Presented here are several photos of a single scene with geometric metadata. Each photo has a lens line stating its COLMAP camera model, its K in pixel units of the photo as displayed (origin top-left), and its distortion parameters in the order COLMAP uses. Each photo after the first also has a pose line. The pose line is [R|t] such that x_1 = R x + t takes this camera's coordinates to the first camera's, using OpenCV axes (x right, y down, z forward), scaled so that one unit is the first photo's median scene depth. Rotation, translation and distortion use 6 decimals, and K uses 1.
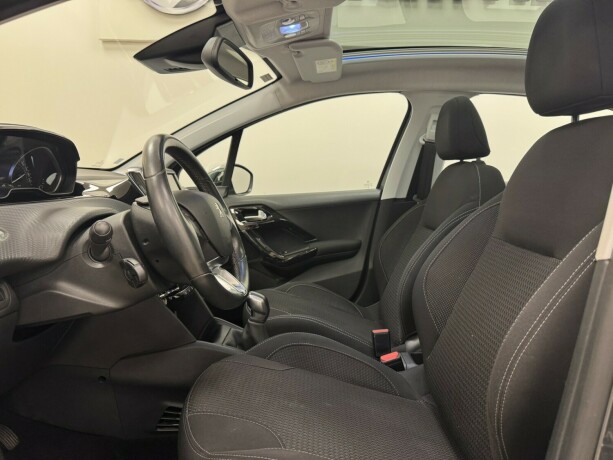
lens RADIAL K [[435.2, 0, 306.5], [0, 435.2, 230.0], [0, 0, 1]] dist [0.095132, -0.117519]
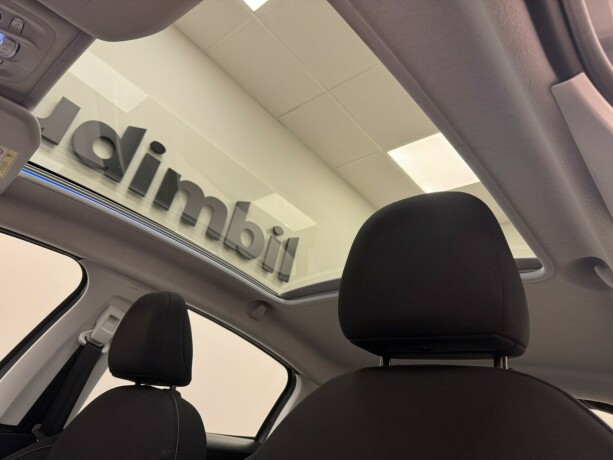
lens RADIAL K [[435.2, 0, 306.5], [0, 435.2, 230.0], [0, 0, 1]] dist [0.095132, -0.117519]
pose [[0.650190, 0.449233, 0.612734, 0.000138], [-0.094476, 0.848016, -0.521482, -0.026798], [-0.753875, 0.281173, 0.593813, 0.317172]]
